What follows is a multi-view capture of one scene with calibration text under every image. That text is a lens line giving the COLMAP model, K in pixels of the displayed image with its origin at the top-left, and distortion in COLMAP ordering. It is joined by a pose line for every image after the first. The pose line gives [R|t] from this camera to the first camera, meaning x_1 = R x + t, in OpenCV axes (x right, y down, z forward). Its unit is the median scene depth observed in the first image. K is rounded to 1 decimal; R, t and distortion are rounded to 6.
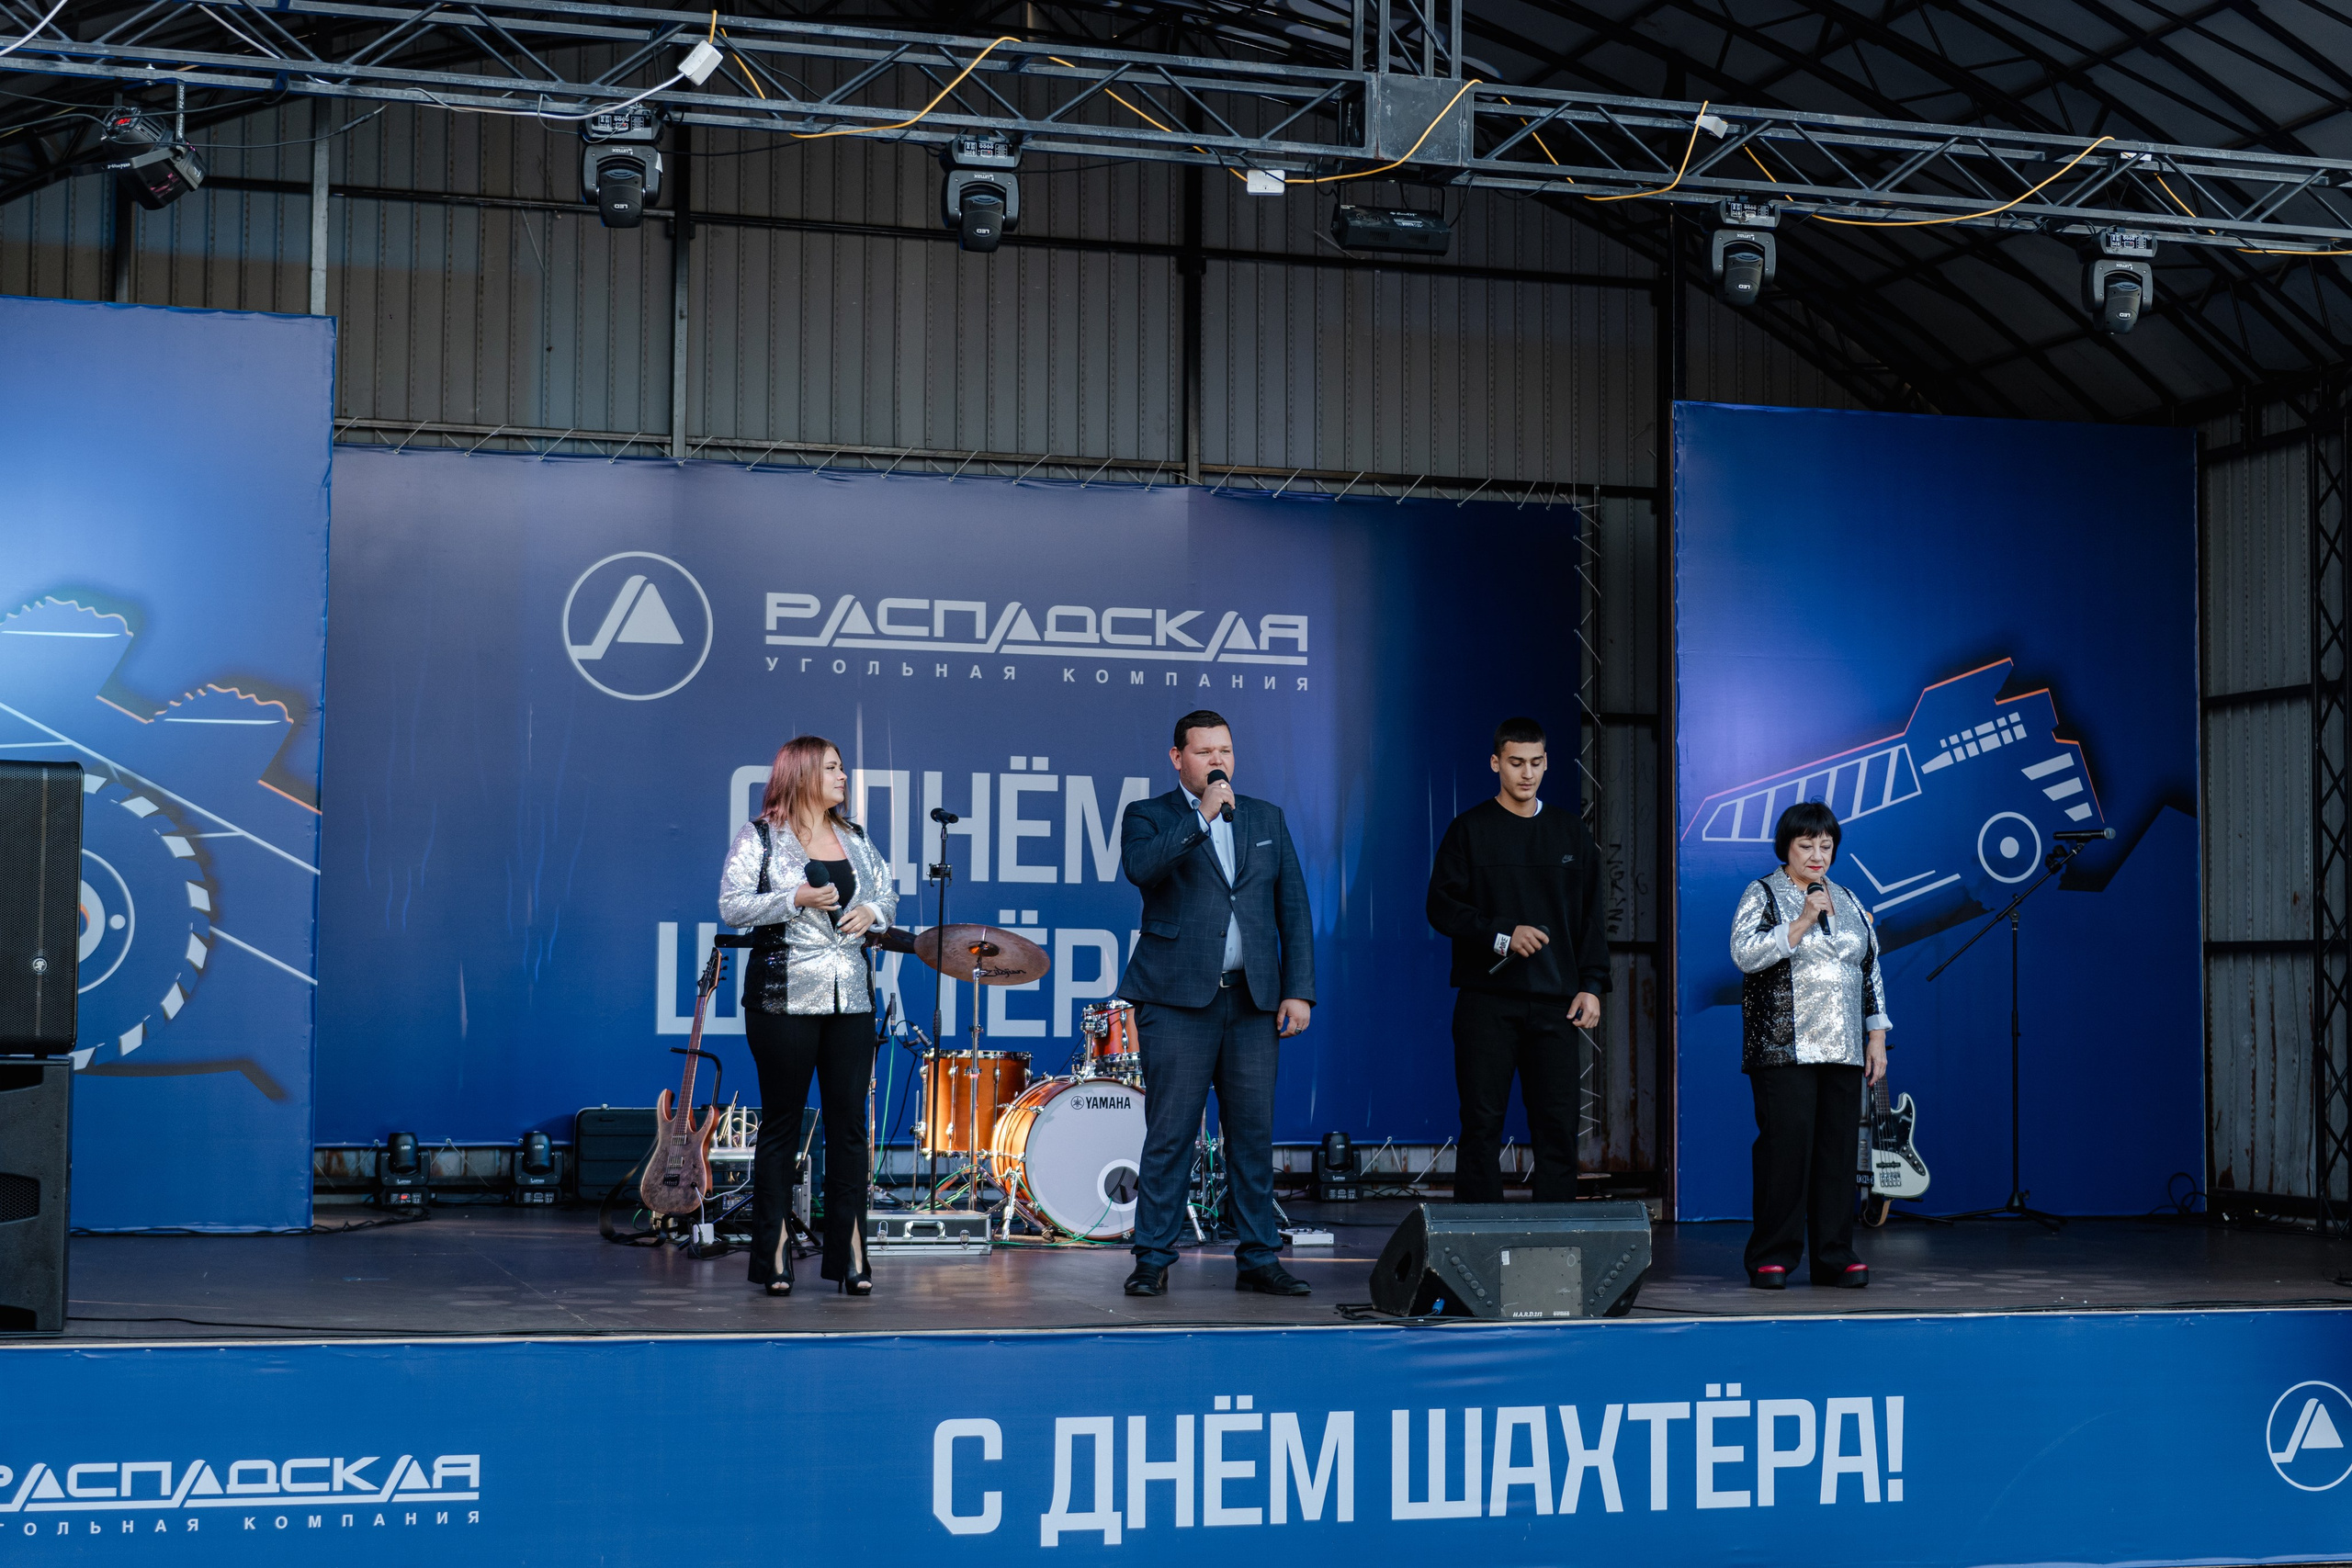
lens RADIAL K [[3683.0, 0, 1173.2], [0, 3683.0, 785.0], [0, 0, 1]] dist [-0.003085, 0.023110]
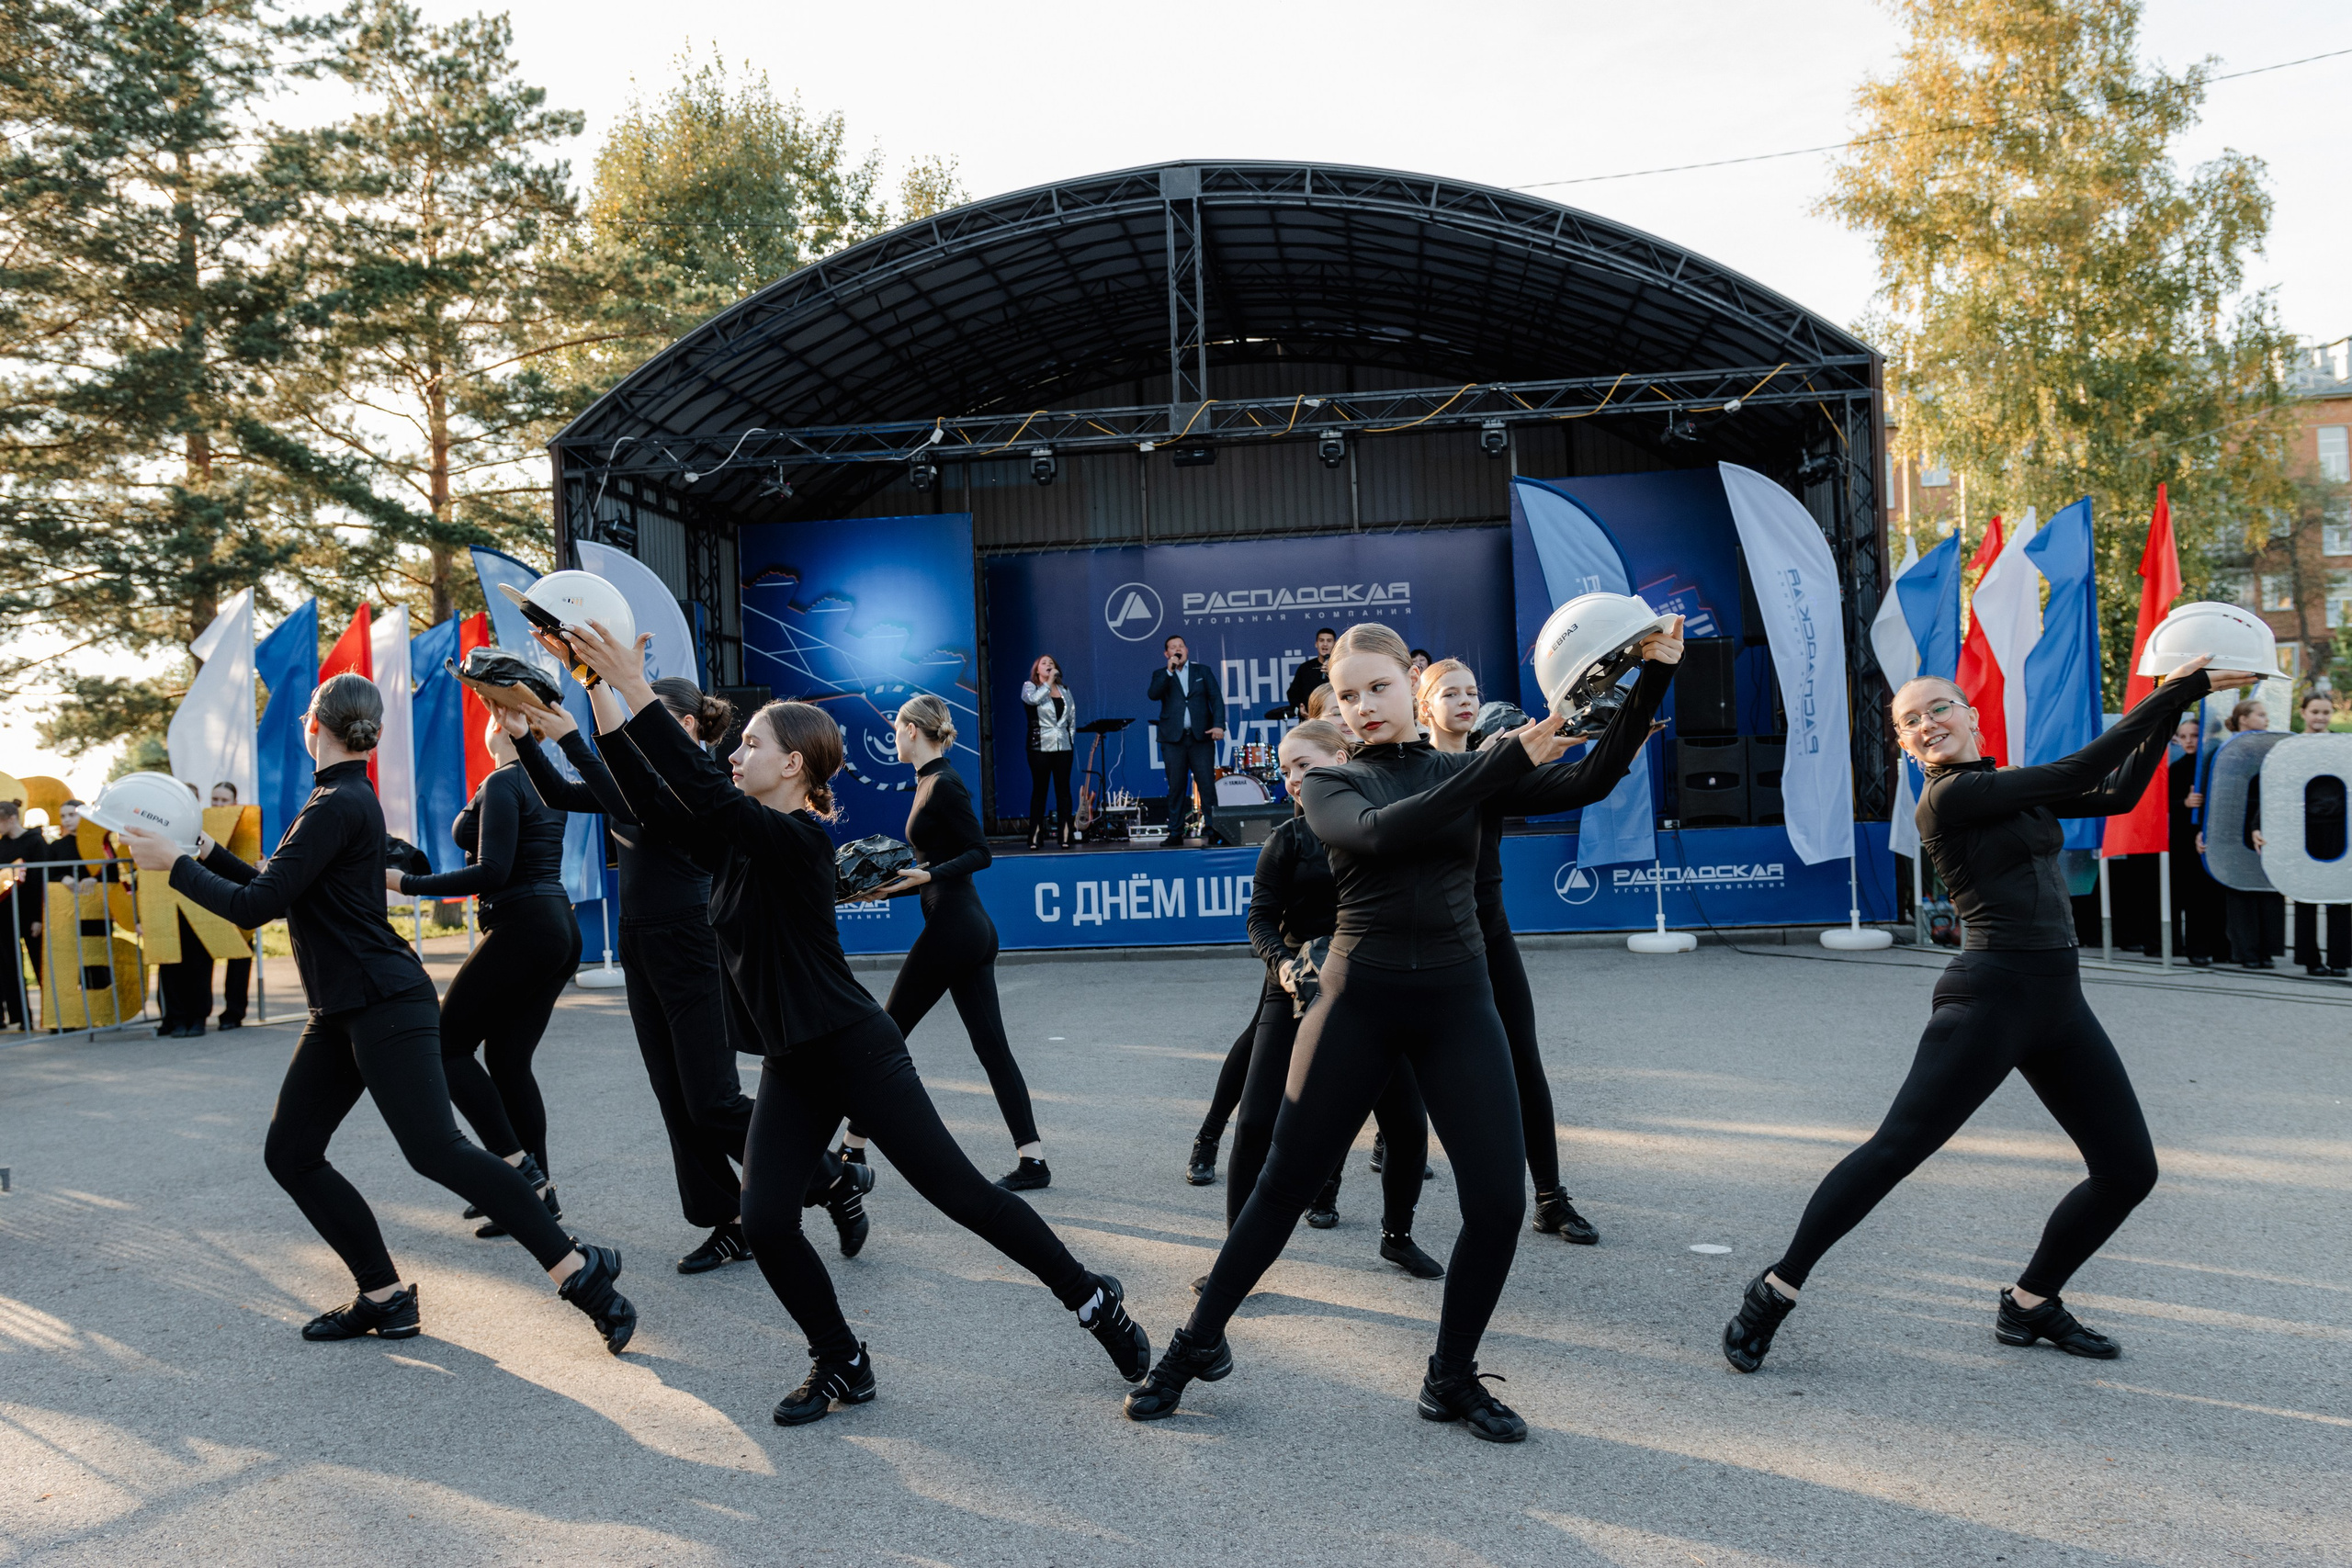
lens RADIAL K [[1942.1, 0, 1176.5], [0, 1942.1, 780.9], [0, 0, 1]] dist [0.008451, 0.001301]
pose [[0.914978, -0.050764, -0.400298, 0.612882], [0.073719, 0.996388, 0.042145, 0.028668], [0.396713, -0.068071, 0.915415, -0.355161]]
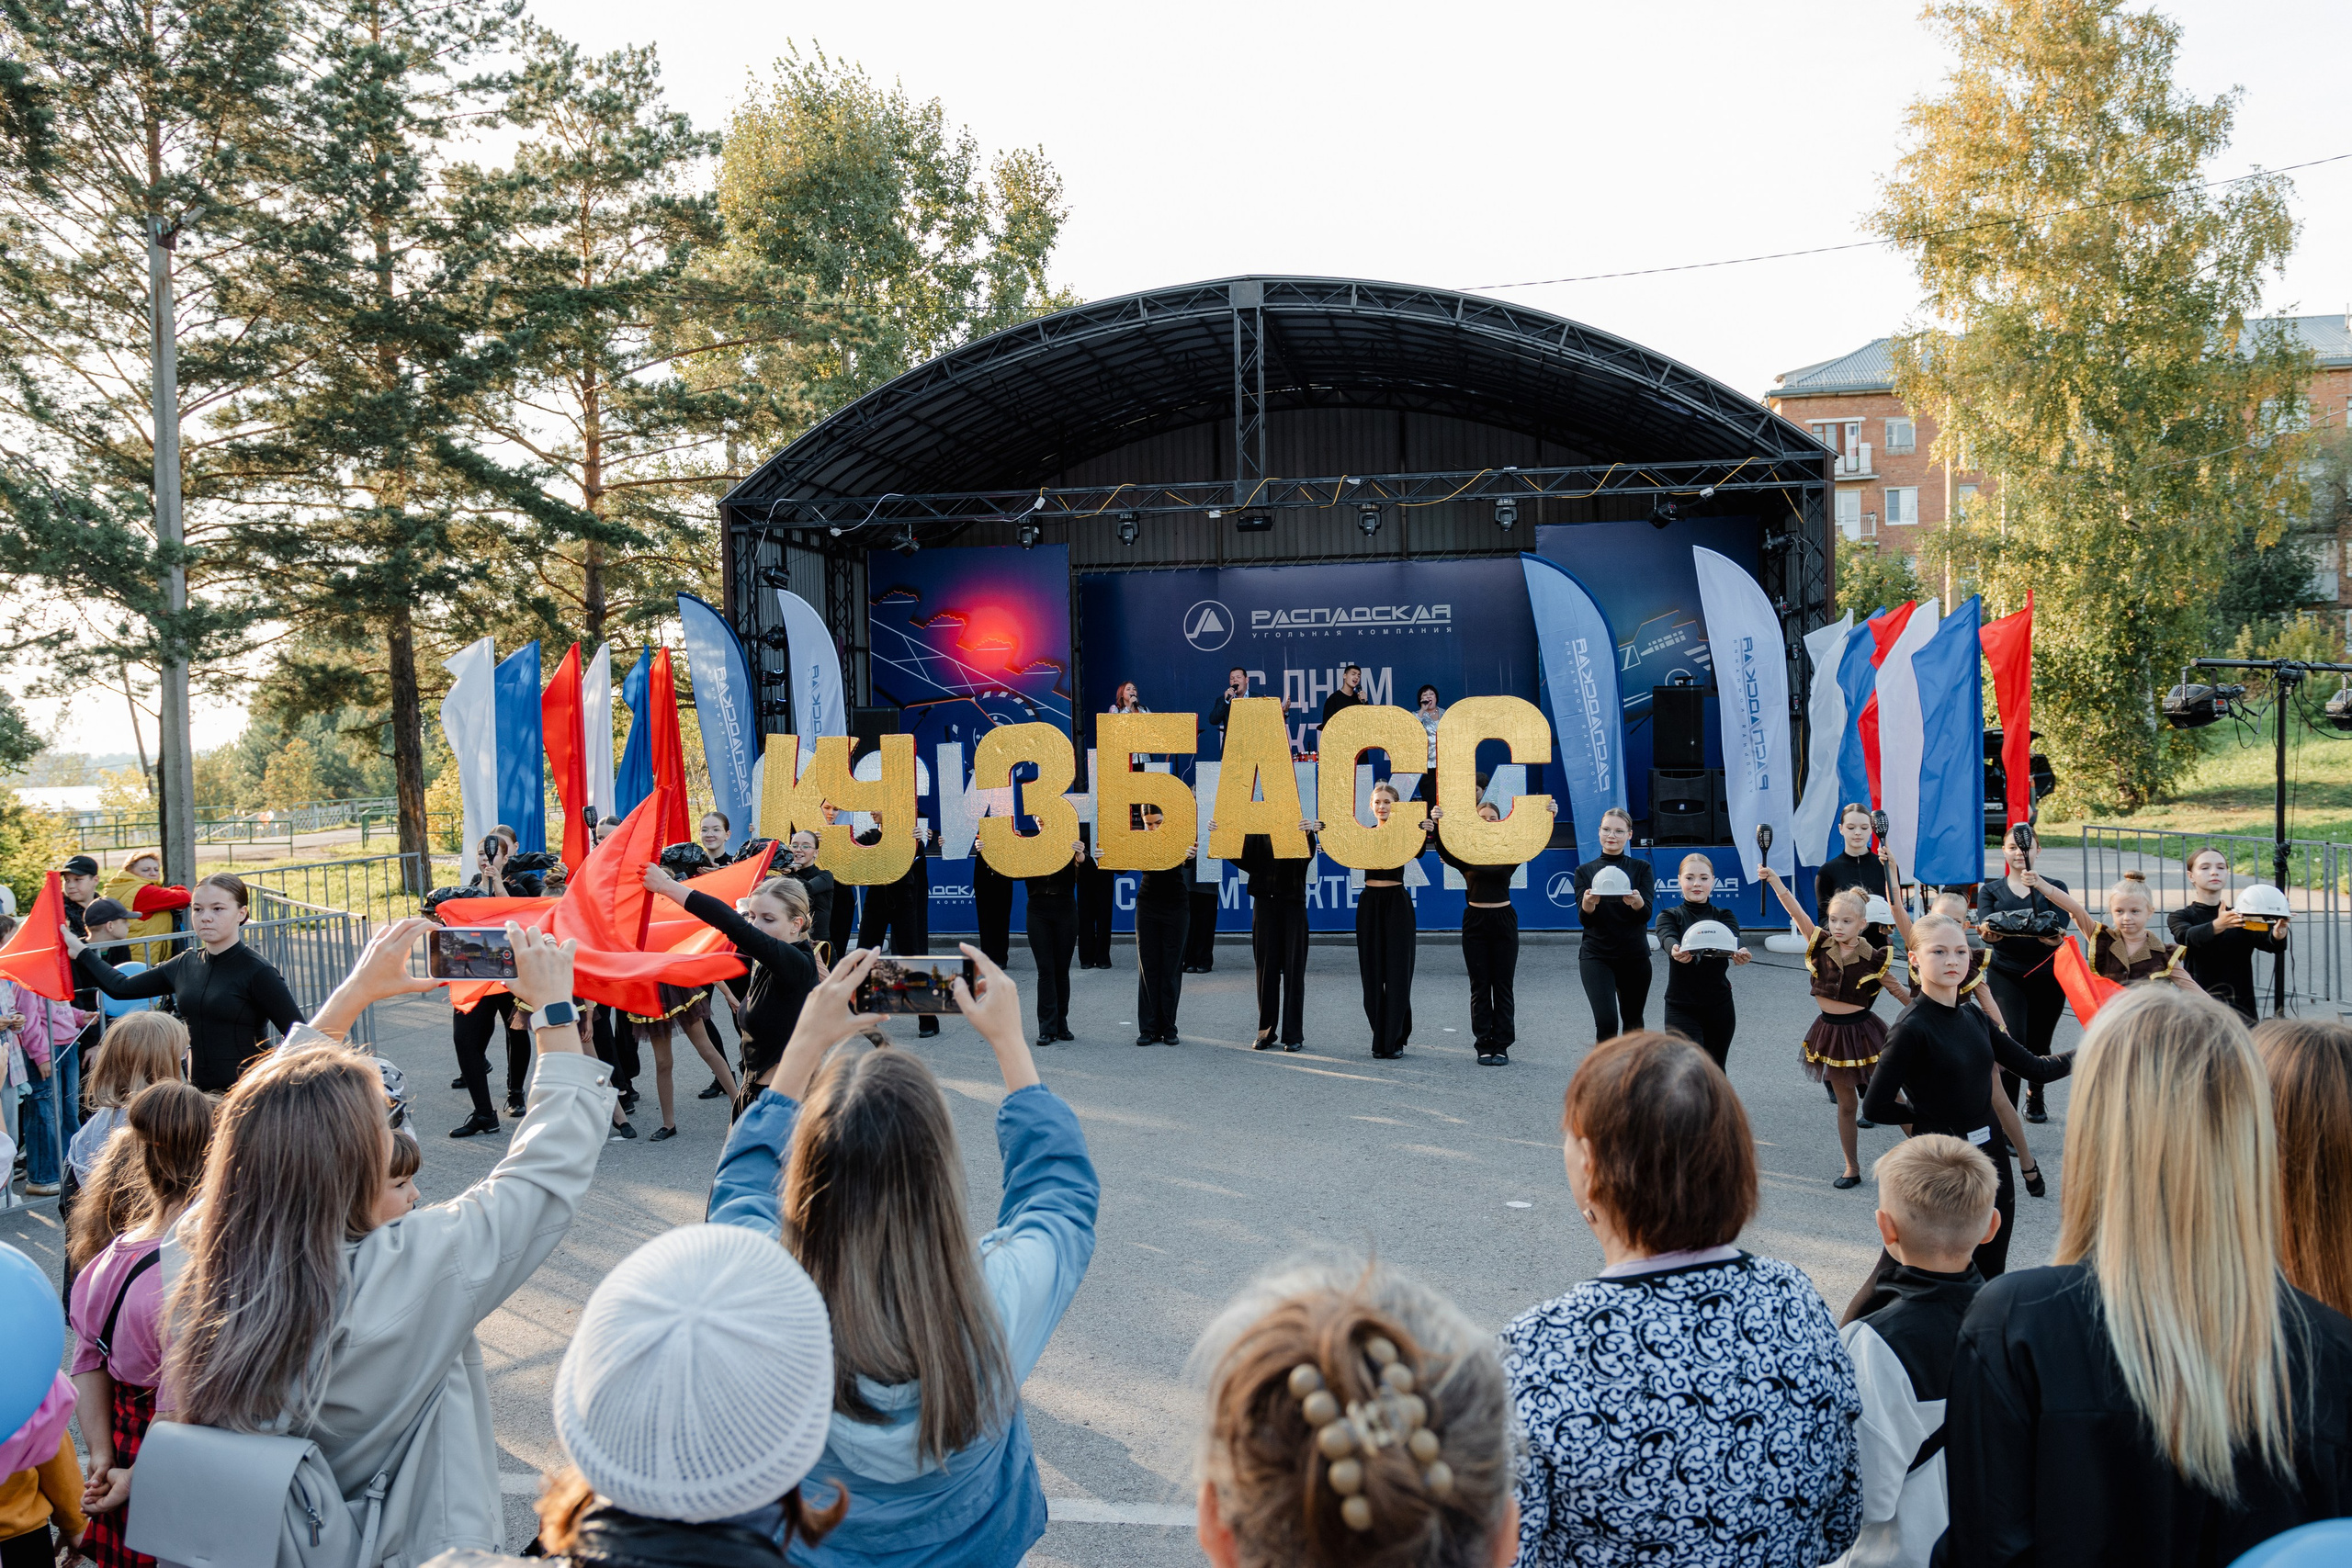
lens RADIAL K [[1942.1, 0, 1176.5], [0, 1942.1, 780.9], [0, 0, 1]] dist [0.008451, 0.001301]
pose [[0.895238, -0.018216, -0.445215, 0.760044], [0.058626, 0.995293, 0.077162, -0.059643], [0.441714, -0.095180, 0.892093, -0.600293]]
